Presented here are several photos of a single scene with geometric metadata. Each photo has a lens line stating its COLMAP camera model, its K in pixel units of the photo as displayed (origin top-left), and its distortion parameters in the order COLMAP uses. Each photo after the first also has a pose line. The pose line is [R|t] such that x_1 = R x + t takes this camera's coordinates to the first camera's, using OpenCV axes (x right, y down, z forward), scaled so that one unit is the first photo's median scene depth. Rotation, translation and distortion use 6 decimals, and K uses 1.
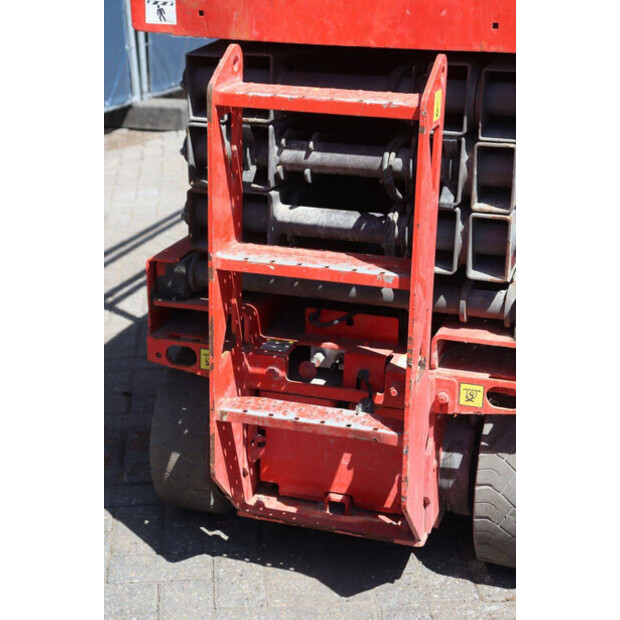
lens RADIAL K [[1196.5, 0, 305.8], [0, 1196.5, 308.6], [0, 0, 1]] dist [0.237152, 0.000000]
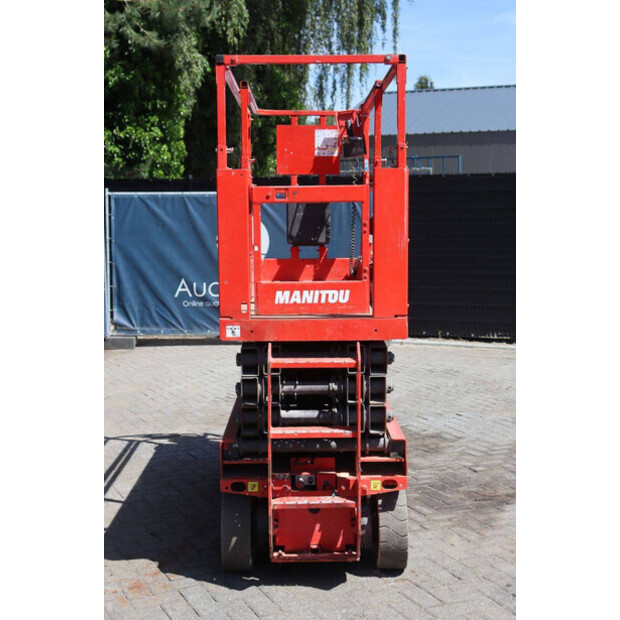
lens RADIAL K [[974.6, 0, 309.7], [0, 974.6, 309.1], [0, 0, 1]] dist [0.153904, 0.000000]
pose [[0.946261, -0.051871, 0.319217, -0.561313], [0.123880, 0.969904, -0.209617, 0.122391], [-0.298737, 0.237897, 0.924208, -0.771731]]
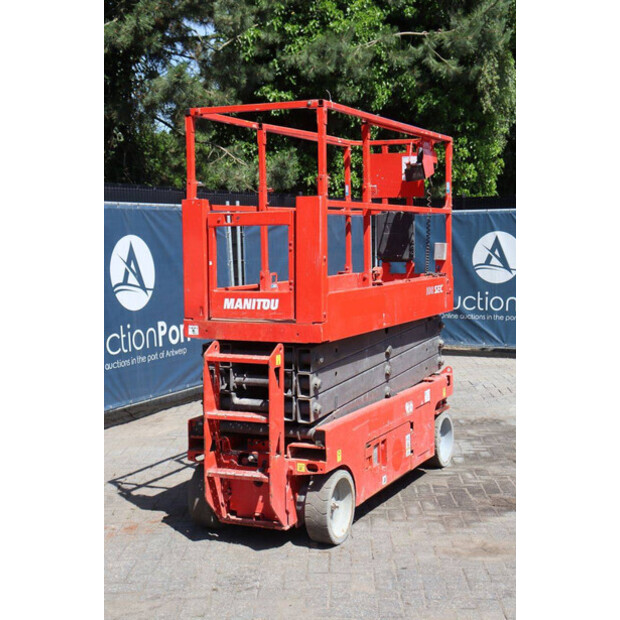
lens RADIAL K [[981.7, 0, 312.4], [0, 981.7, 305.3], [0, 0, 1]] dist [0.132265, 0.000000]
pose [[0.992919, -0.014205, -0.117942, 0.426224], [-0.016101, 0.967572, -0.252084, 0.275171], [0.117698, 0.252197, 0.960491, -1.195067]]
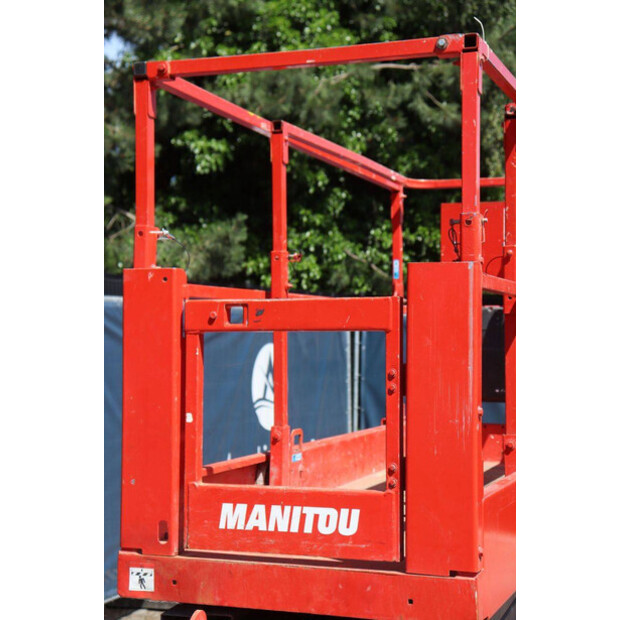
lens RADIAL K [[1196.5, 0, 307.1], [0, 1196.5, 310.9], [0, 0, 1]] dist [0.237152, 0.000000]
pose [[0.999383, -0.012170, -0.032958, 0.085234], [-0.000026, 0.937835, -0.347081, -0.074196], [0.035133, 0.346867, 0.937256, -0.210728]]
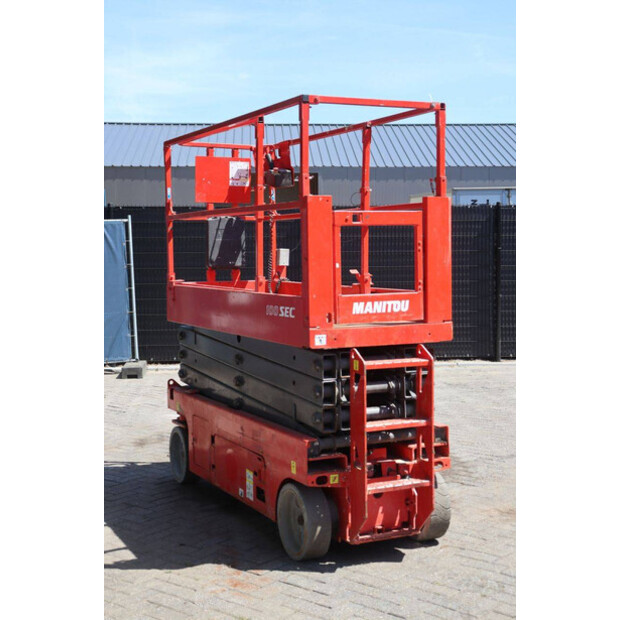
lens RADIAL K [[980.8, 0, 305.9], [0, 980.8, 309.4], [0, 0, 1]] dist [0.152598, 0.000000]
pose [[0.725279, -0.067278, 0.685160, -1.540741], [0.243478, 0.955964, -0.163865, 0.029971], [-0.643963, 0.285669, 0.709721, -0.486134]]
